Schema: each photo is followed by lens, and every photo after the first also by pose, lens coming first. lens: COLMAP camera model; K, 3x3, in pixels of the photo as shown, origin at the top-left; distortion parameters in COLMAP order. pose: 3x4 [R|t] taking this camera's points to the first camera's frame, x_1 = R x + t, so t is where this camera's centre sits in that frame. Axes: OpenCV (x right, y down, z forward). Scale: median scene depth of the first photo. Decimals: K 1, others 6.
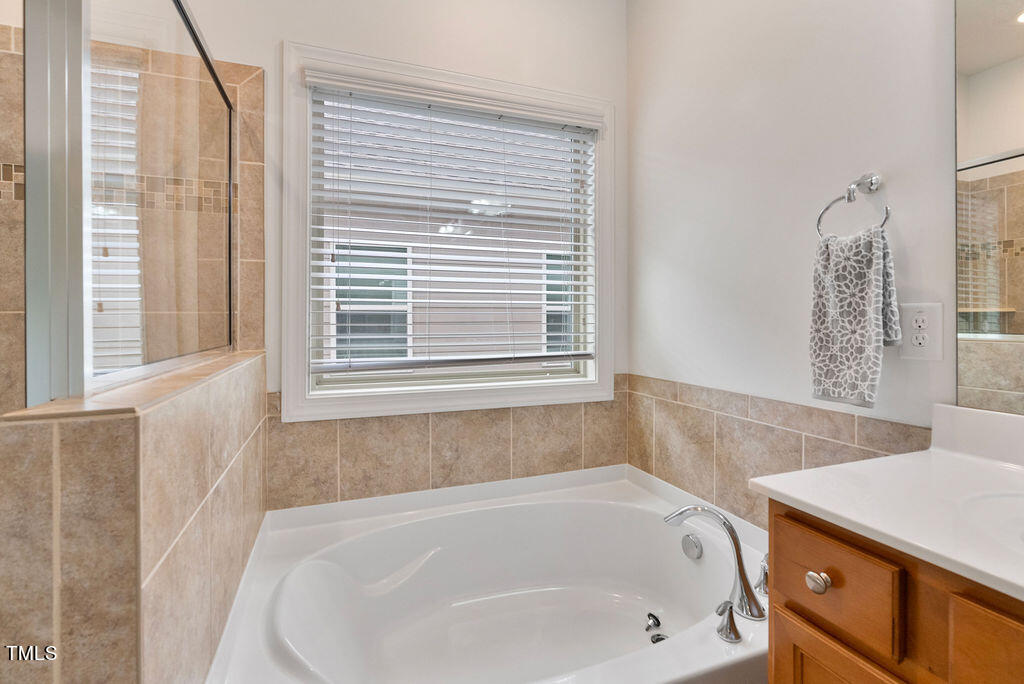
lens RADIAL K [[466.6, 0, 512.9], [0, 466.6, 332.1], [0, 0, 1]] dist [-0.003285, 0.000524]
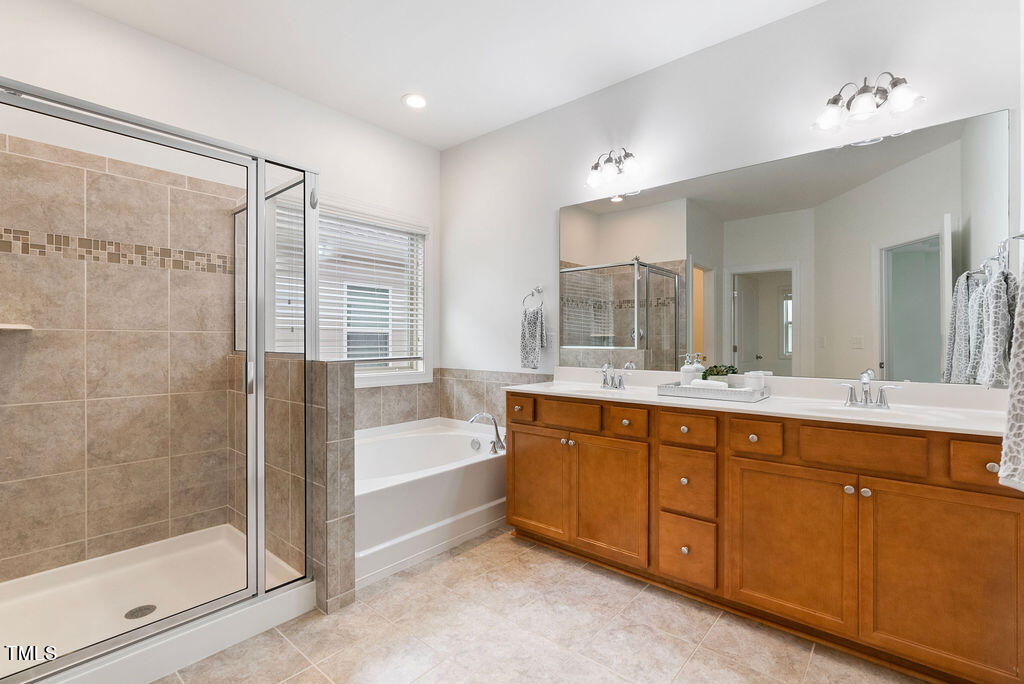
lens RADIAL K [[473.1, 0, 513.8], [0, 473.1, 319.6], [0, 0, 1]] dist [0.004343, 0.000794]
pose [[0.870468, 0.031617, 0.491209, -0.463316], [0.005399, 0.997262, -0.073757, 0.041404], [-0.492195, 0.066855, 0.867914, -0.854426]]
